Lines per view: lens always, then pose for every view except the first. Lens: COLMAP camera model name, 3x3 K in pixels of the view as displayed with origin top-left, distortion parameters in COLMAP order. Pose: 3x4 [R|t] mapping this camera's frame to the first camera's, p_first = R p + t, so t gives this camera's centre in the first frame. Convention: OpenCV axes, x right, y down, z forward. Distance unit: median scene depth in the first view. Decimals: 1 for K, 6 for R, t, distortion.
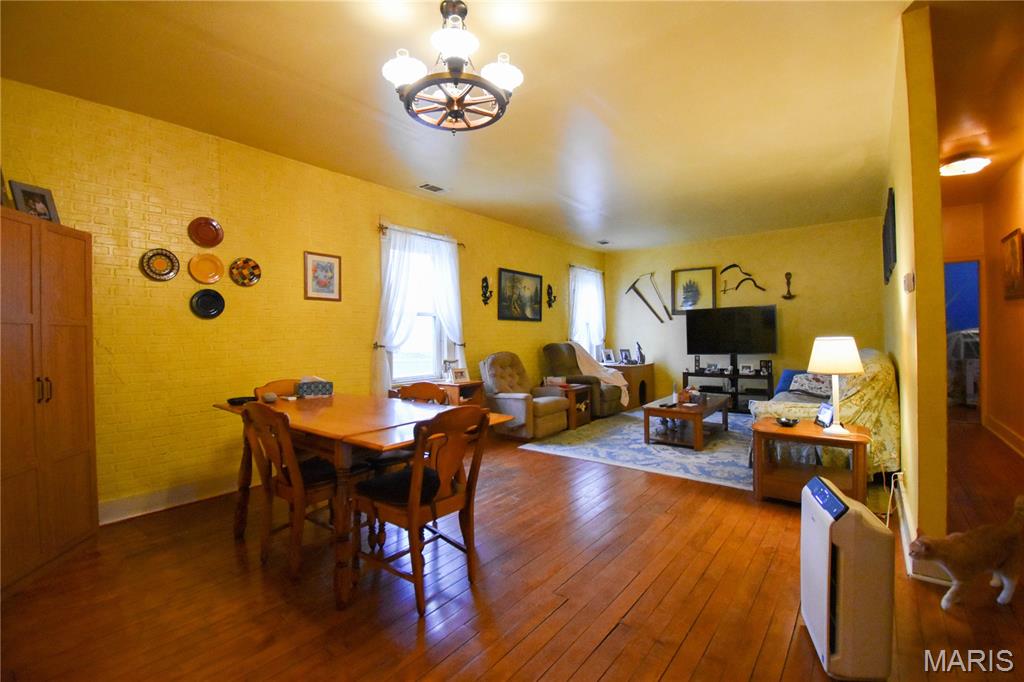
lens RADIAL K [[450.4, 0, 509.5], [0, 450.4, 335.5], [0, 0, 1]] dist [-0.005720, -0.003807]
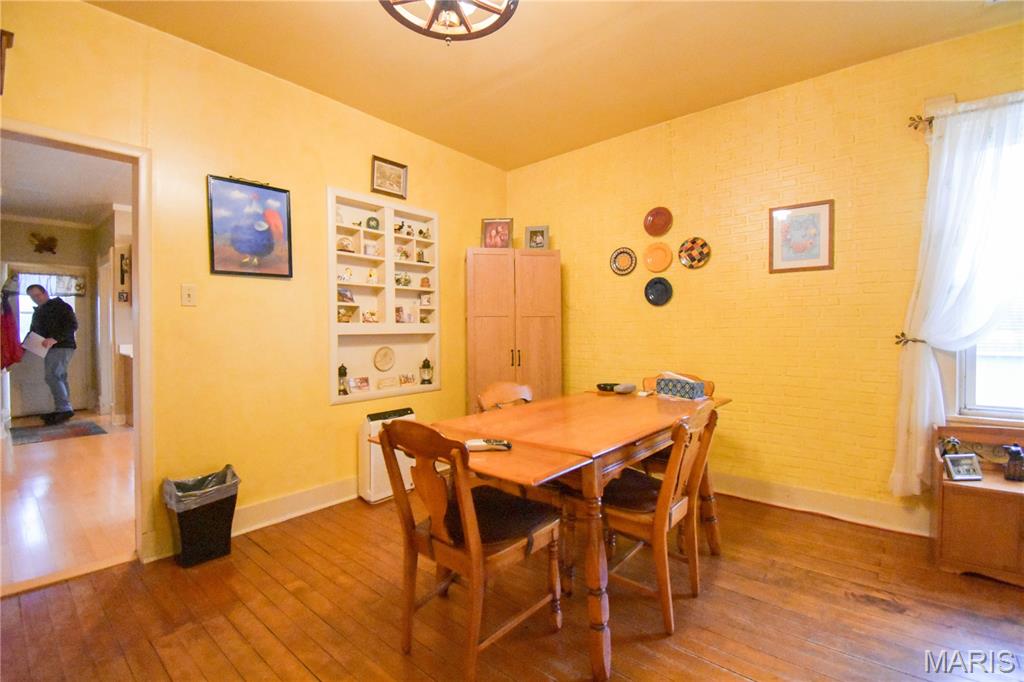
lens RADIAL K [[450.4, 0, 510.4], [0, 450.4, 332.4], [0, 0, 1]] dist [-0.005720, -0.003807]
pose [[-0.036115, 0.016431, -0.999213, 0.192254], [0.004860, 0.999856, 0.016266, 0.002006], [0.999336, -0.004268, -0.036190, 0.371175]]
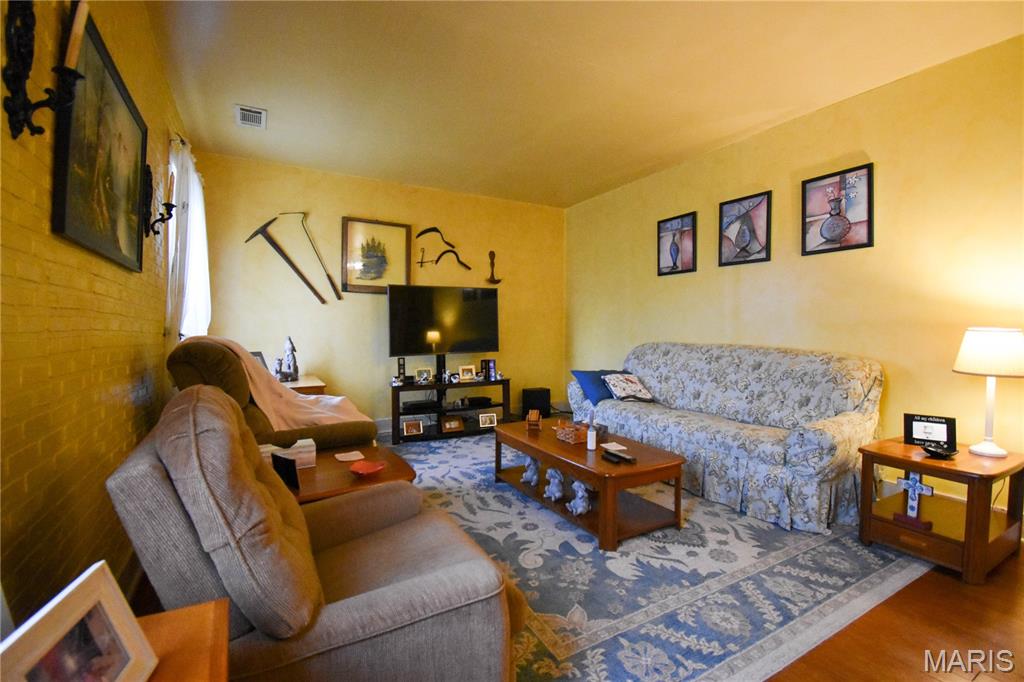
lens RADIAL K [[450.4, 0, 512.7], [0, 450.4, 332.5], [0, 0, 1]] dist [-0.005720, -0.003807]
pose [[0.371667, 0.006534, 0.928343, -0.130111], [-0.010498, 0.999941, -0.002834, 0.010173], [-0.928307, -0.008692, 0.371714, 0.690838]]
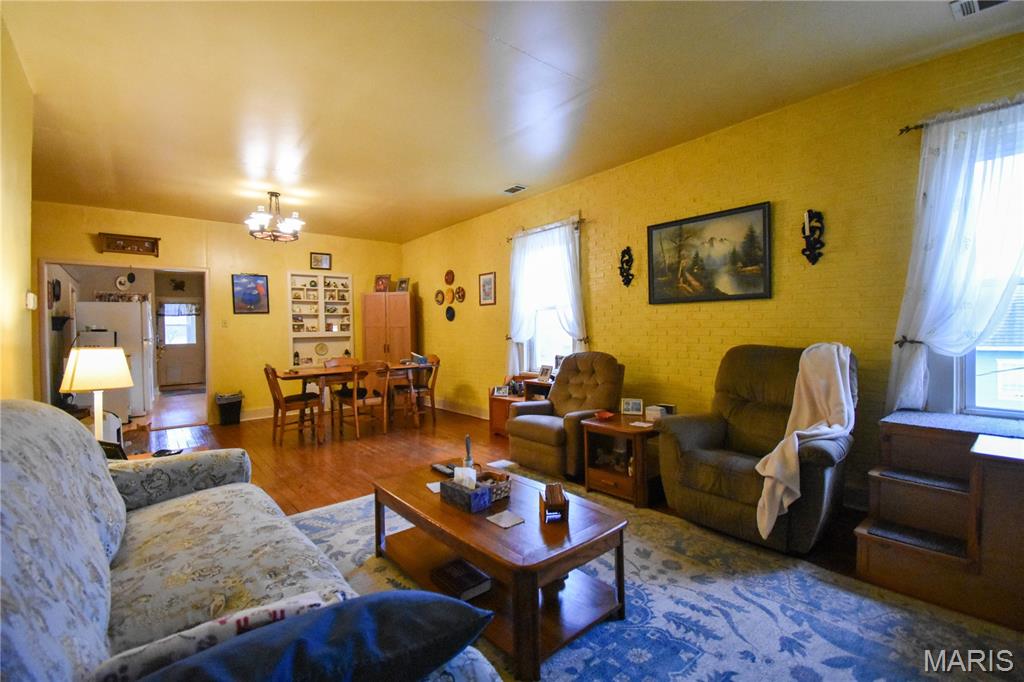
lens RADIAL K [[450.4, 0, 515.3], [0, 450.4, 332.3], [0, 0, 1]] dist [-0.005720, -0.003807]
pose [[-0.205727, 0.020118, -0.978403, 0.635301], [0.018958, 0.999683, 0.016569, -0.008783], [0.978426, -0.015139, -0.206043, 0.891782]]
